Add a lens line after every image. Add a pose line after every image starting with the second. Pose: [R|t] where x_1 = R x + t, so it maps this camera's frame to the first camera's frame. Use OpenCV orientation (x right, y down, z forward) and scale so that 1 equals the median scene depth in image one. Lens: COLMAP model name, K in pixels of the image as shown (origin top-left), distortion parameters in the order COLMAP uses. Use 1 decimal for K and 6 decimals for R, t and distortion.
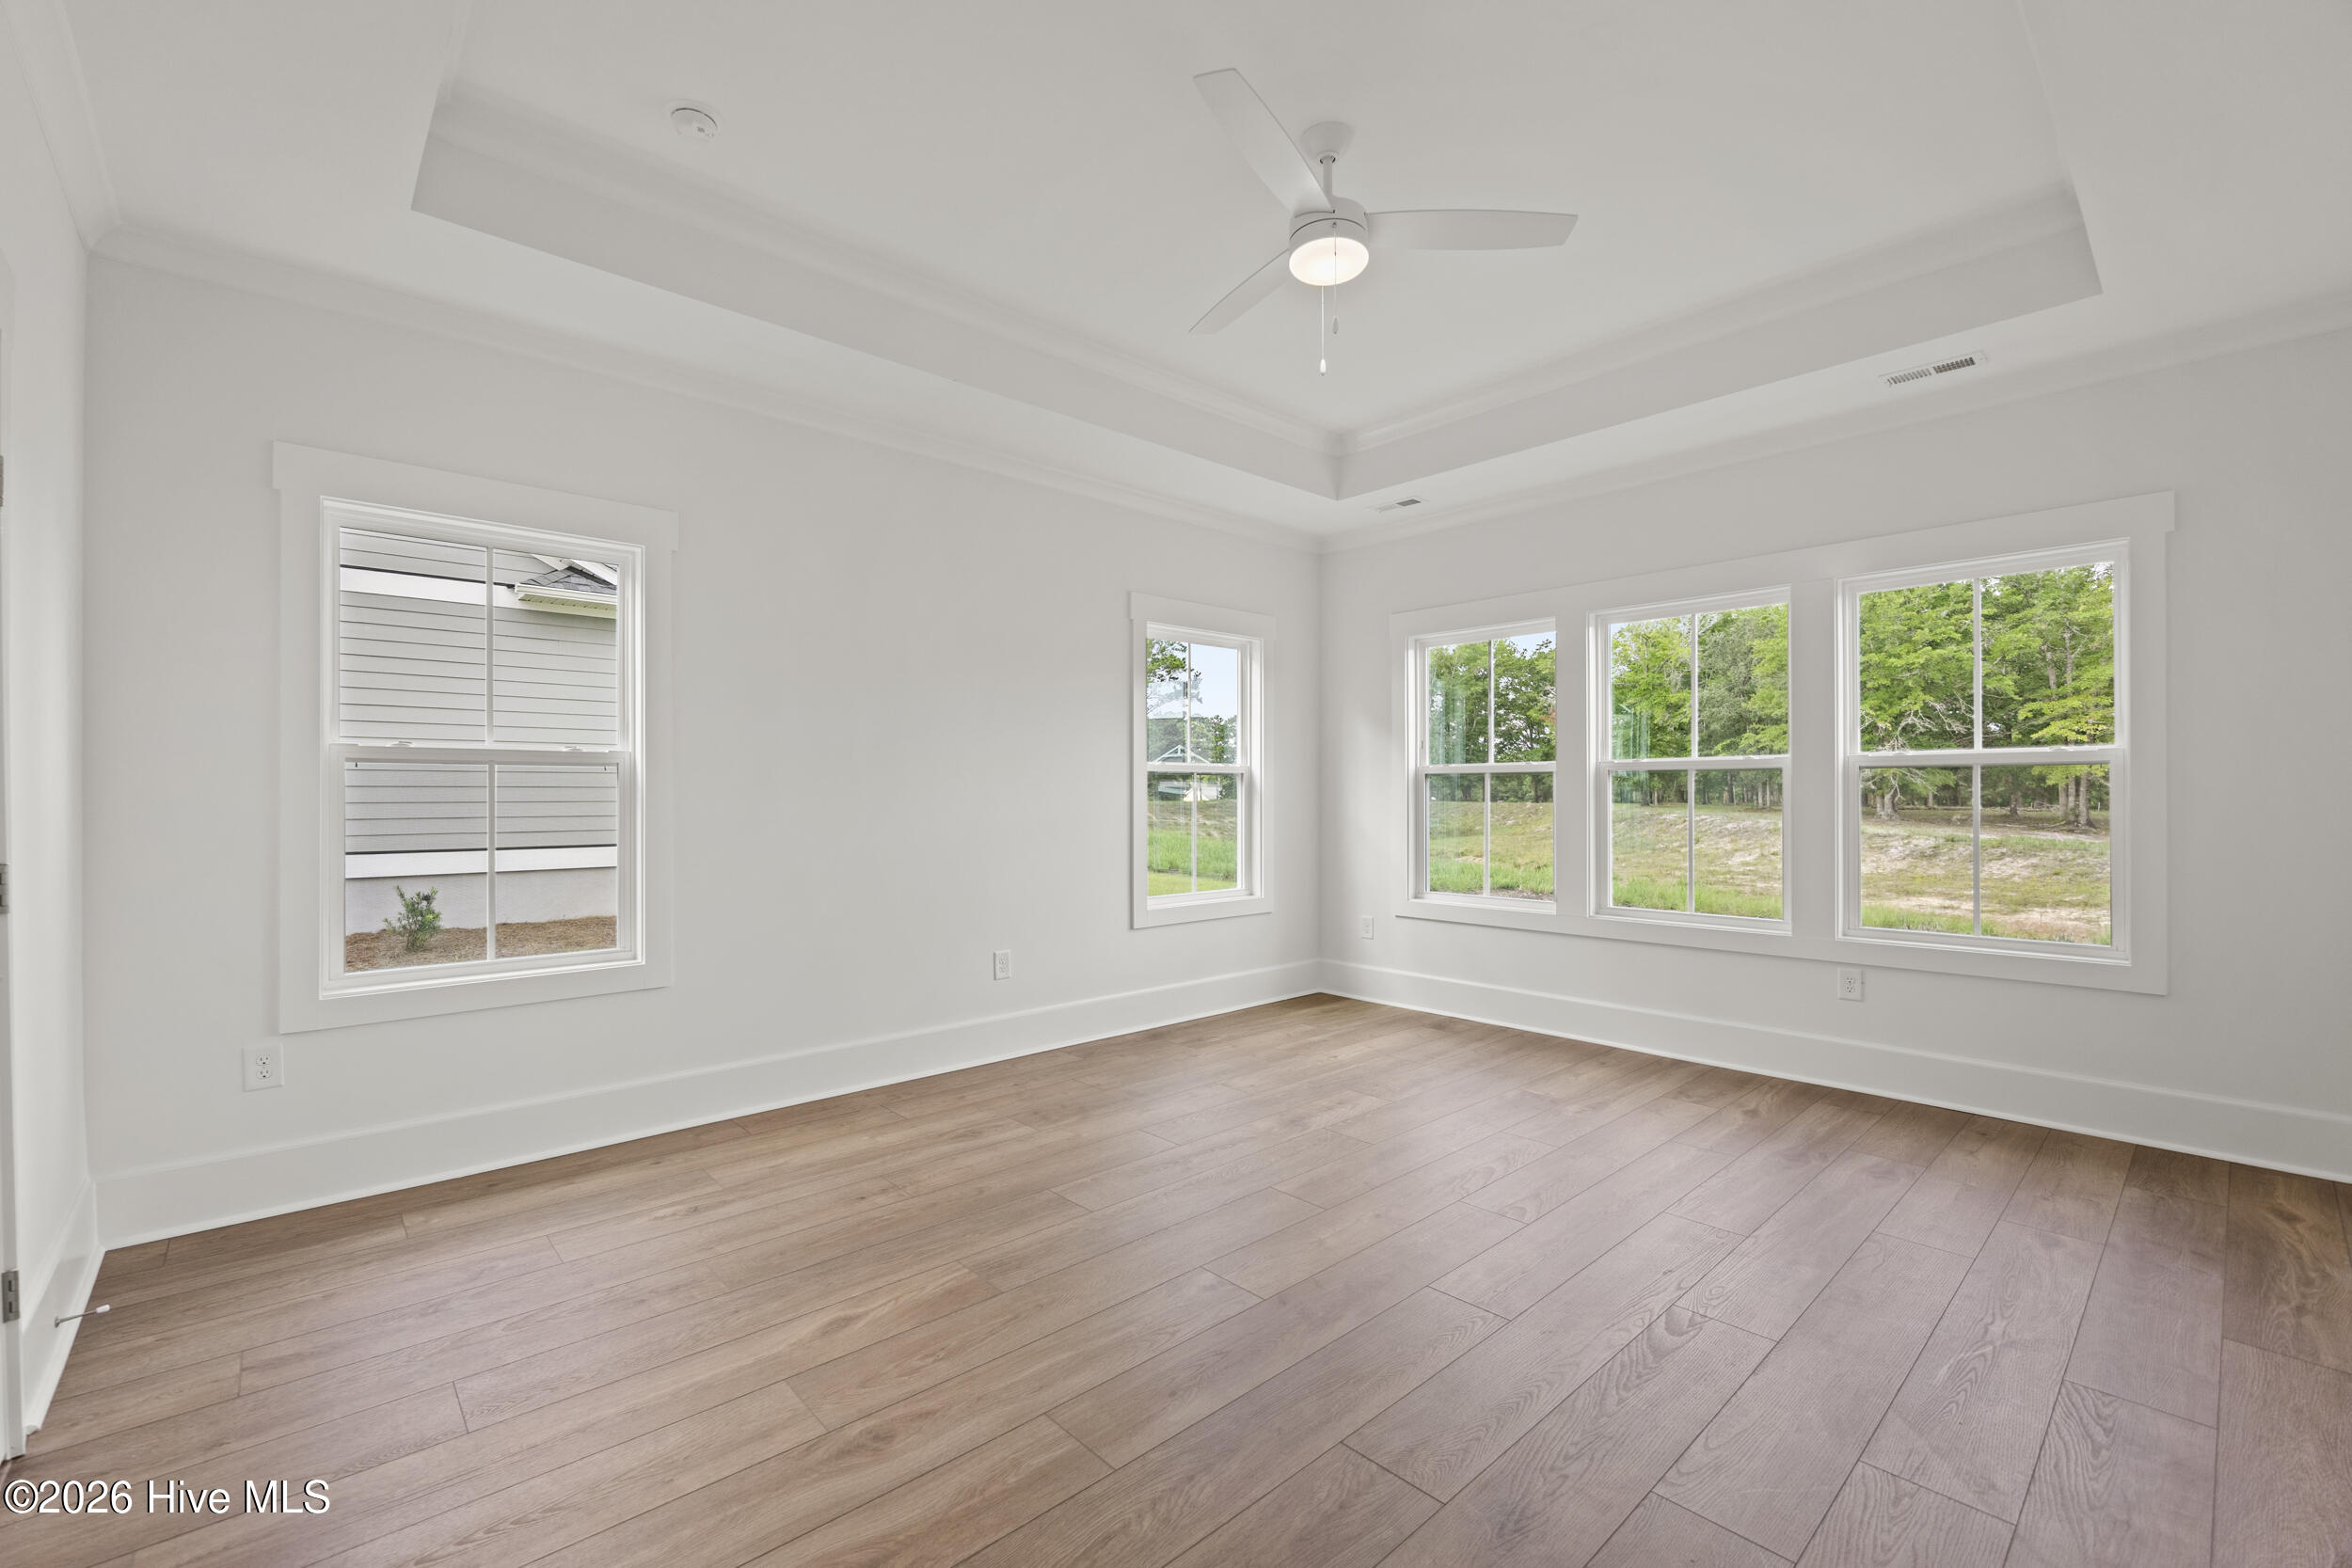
lens RADIAL K [[978.5, 0, 1177.0], [0, 978.5, 804.9], [0, 0, 1]] dist [0.000971, 0.000074]
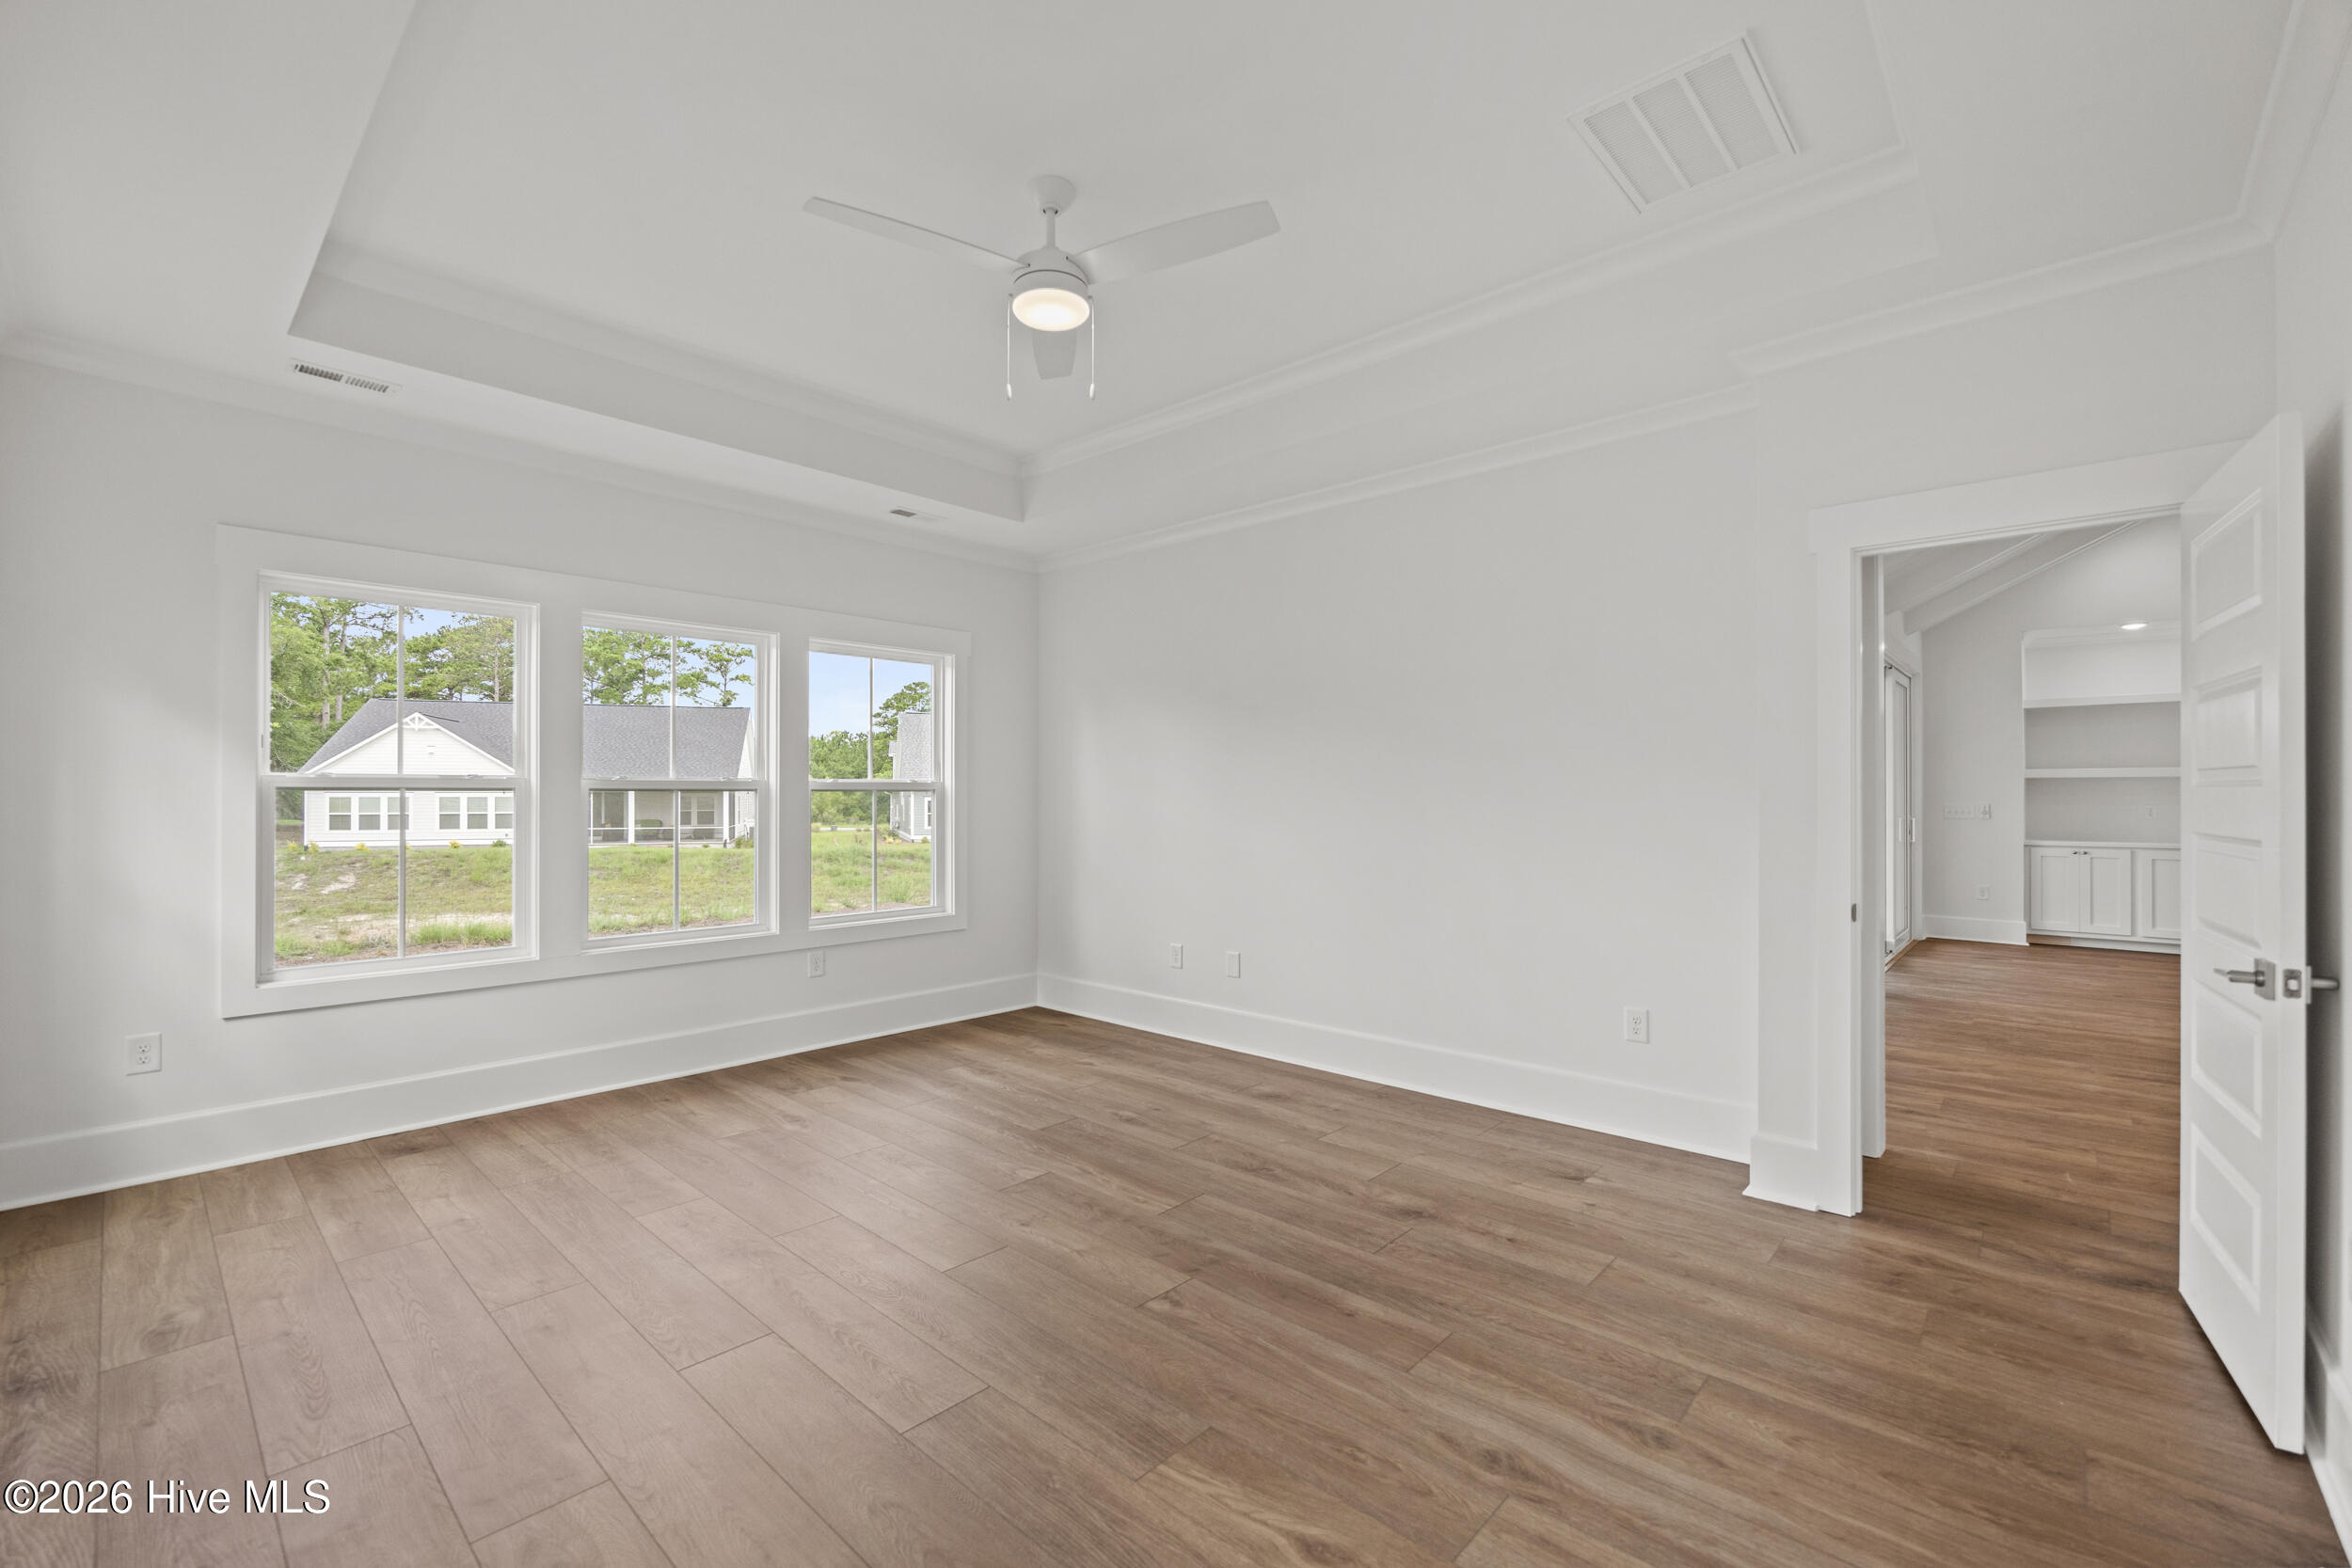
lens RADIAL K [[987.8, 0, 1184.3], [0, 987.8, 793.2], [0, 0, 1]] dist [-0.002255, -0.000107]
pose [[-0.089767, 0.007736, 0.995933, -0.637234], [0.006132, 0.999955, -0.007215, -0.021243], [-0.995944, 0.005460, -0.089810, 0.688517]]
